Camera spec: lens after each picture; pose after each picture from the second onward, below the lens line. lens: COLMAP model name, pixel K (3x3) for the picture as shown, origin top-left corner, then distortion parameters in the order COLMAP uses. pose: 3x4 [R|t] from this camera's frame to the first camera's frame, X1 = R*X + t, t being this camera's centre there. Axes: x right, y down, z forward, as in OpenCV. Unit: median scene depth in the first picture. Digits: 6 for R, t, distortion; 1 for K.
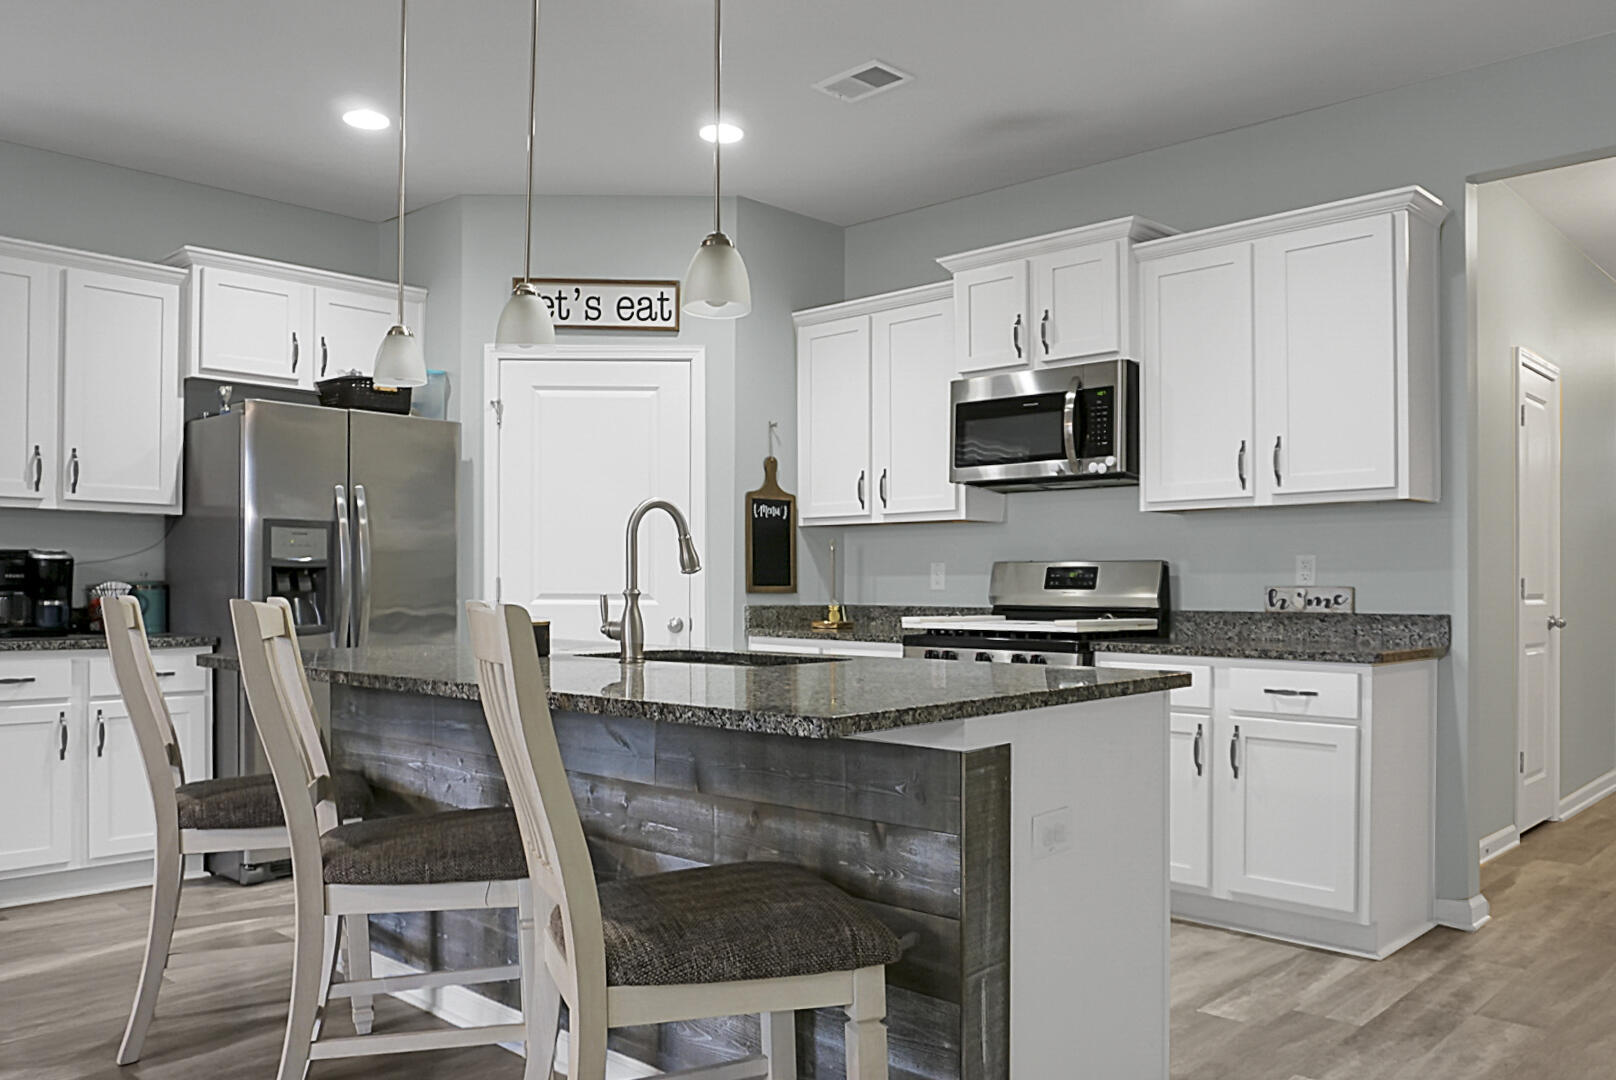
lens RADIAL K [[1241.3, 0, 816.7], [0, 1241.3, 586.7], [0, 0, 1]] dist [-0.034554, 0.007874]
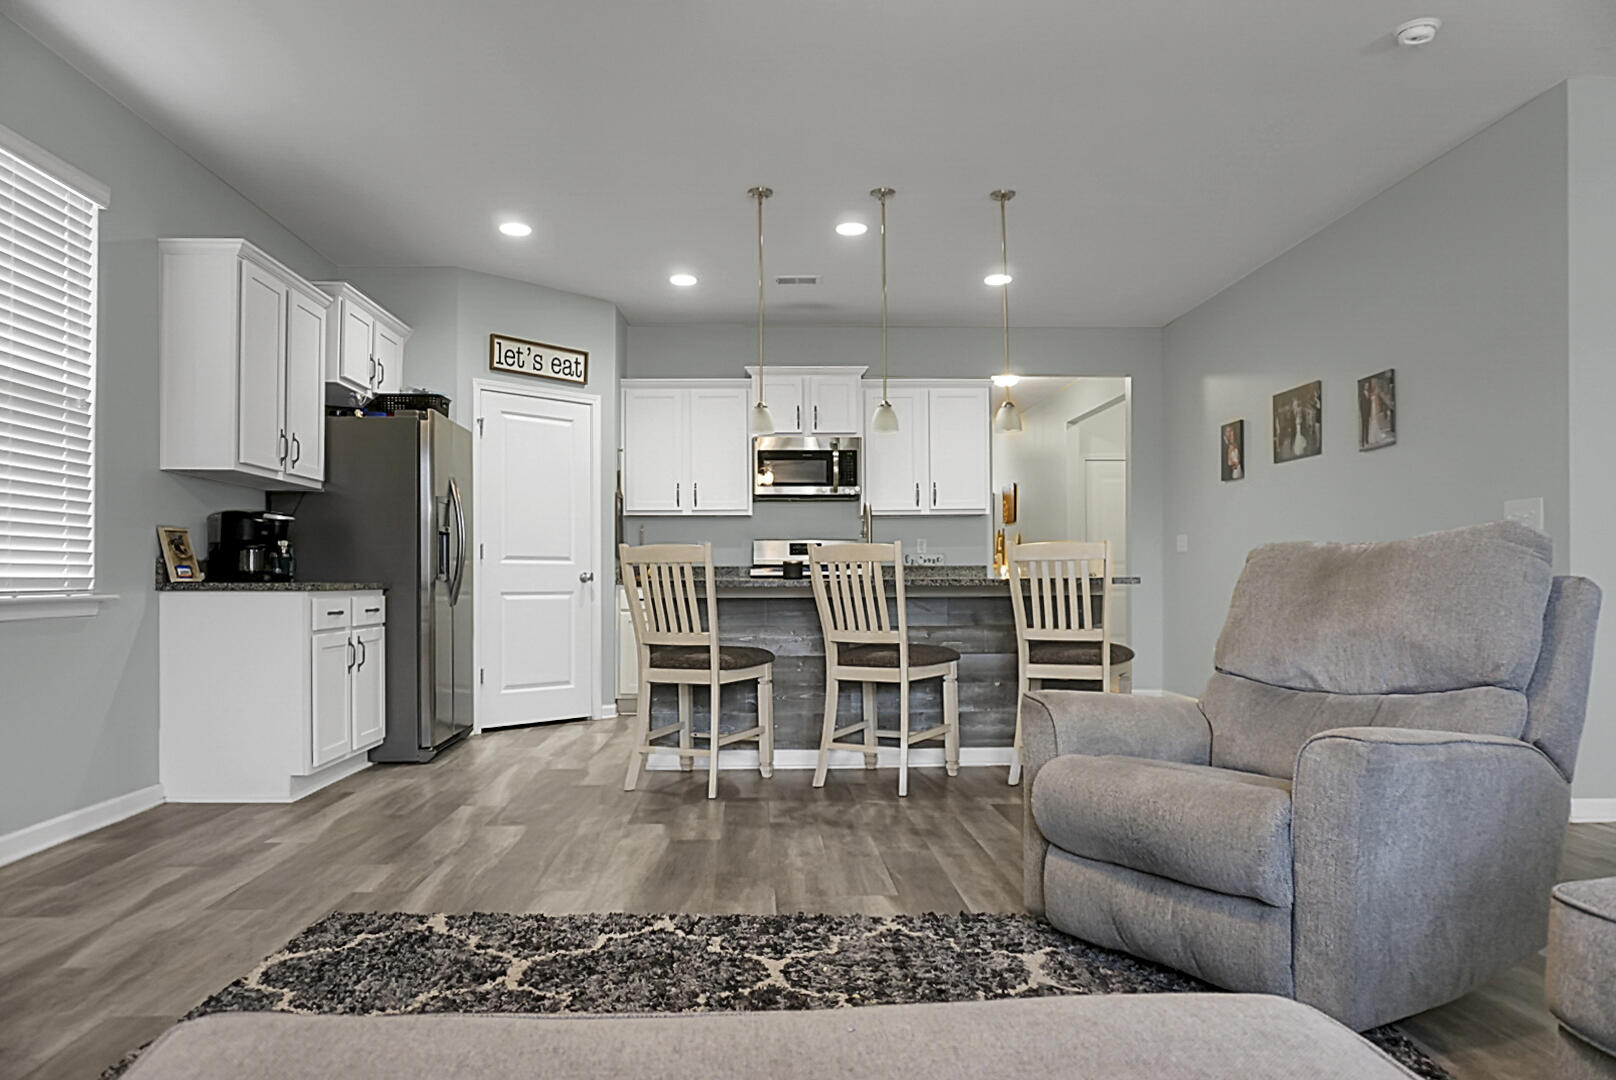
lens RADIAL K [[1074.2, 0, 800.1], [0, 1074.2, 570.5], [0, 0, 1]] dist [-0.050092, 0.011138]
pose [[0.707011, 0.000363, 0.707203, -0.915482], [0.006174, 0.999959, -0.006687, 0.034872], [-0.707176, 0.009094, 0.706979, -0.124511]]
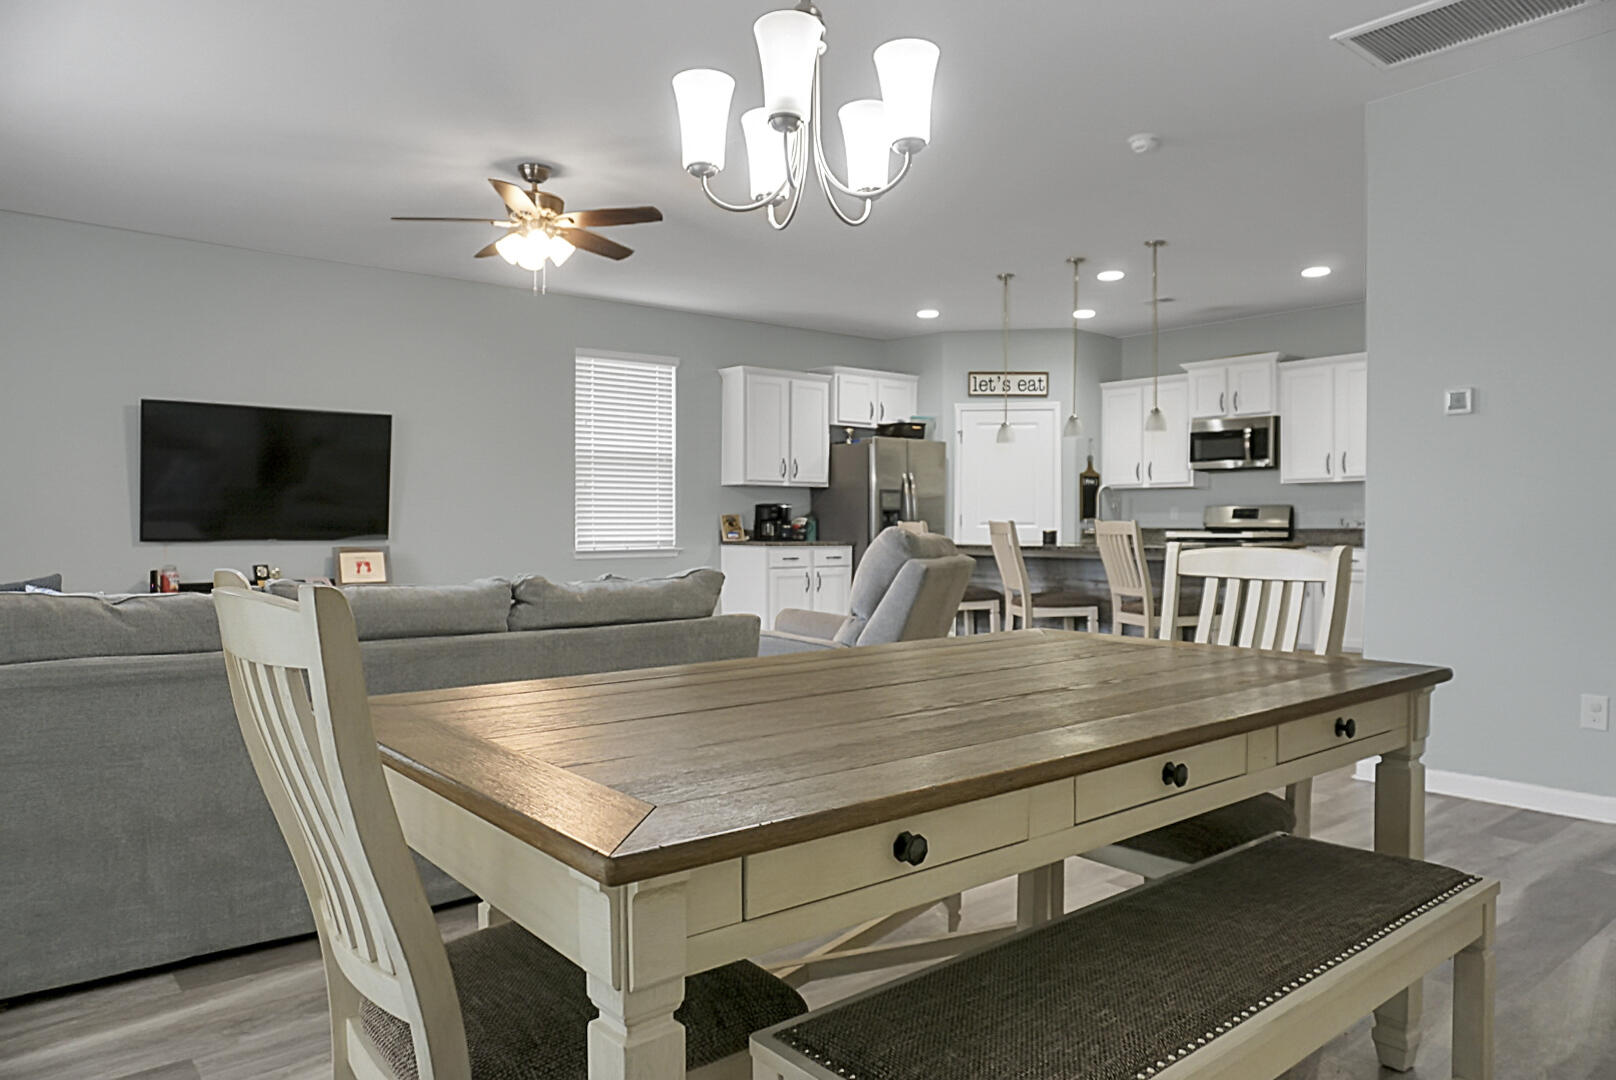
lens RADIAL K [[1074.2, 0, 814.5], [0, 1074.2, 551.8], [0, 0, 1]] dist [-0.050092, 0.011138]
pose [[0.991905, -0.001951, -0.126967, -0.290756], [0.005195, 0.999668, 0.025219, 0.008345], [0.126876, -0.025674, 0.991586, -0.895018]]
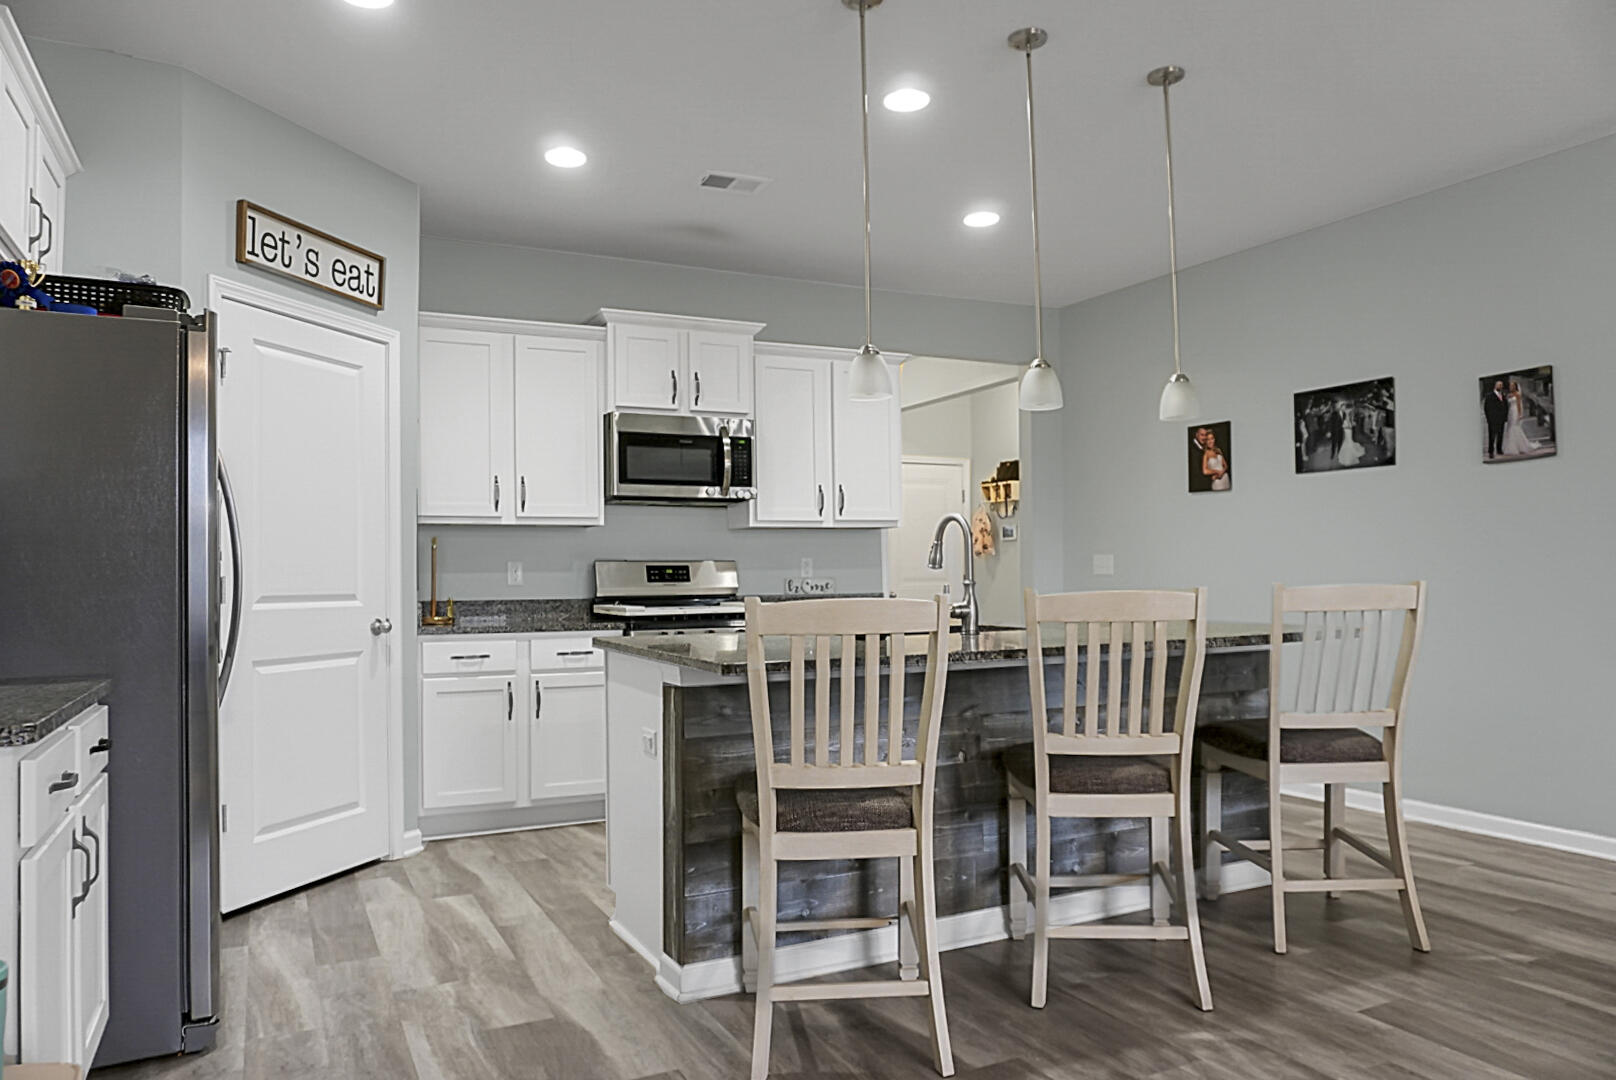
lens RADIAL K [[1074.2, 0, 797.1], [0, 1074.2, 547.0], [0, 0, 1]] dist [-0.050092, 0.011138]
pose [[0.361509, 0.018792, 0.932179, -0.790602], [0.014004, 0.999575, -0.025581, -0.004151], [-0.932263, 0.022302, 0.361092, 0.451714]]
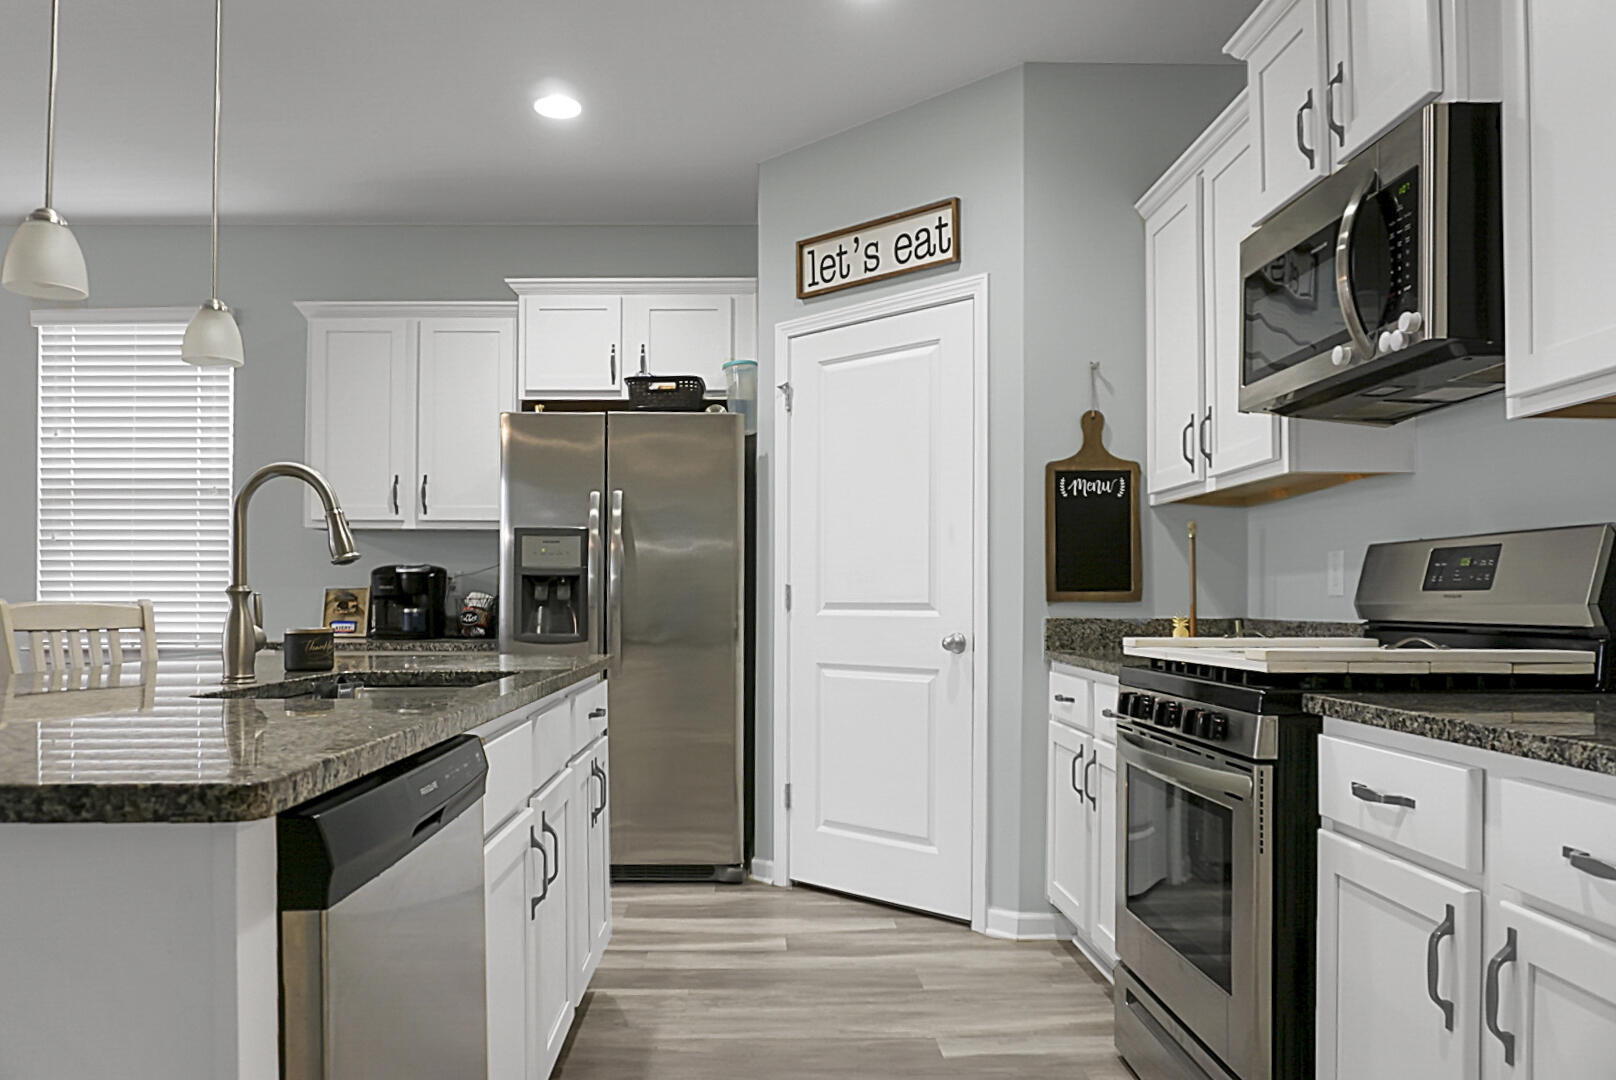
lens RADIAL K [[1137.0, 0, 759.9], [0, 1137.0, 596.4], [0, 0, 1]] dist [-0.036583, 0.001790]
pose [[0.684748, -0.006915, -0.728747, 0.338276], [0.001027, 0.999963, -0.008523, 0.008321], [0.728779, 0.005088, 0.684730, 0.457322]]
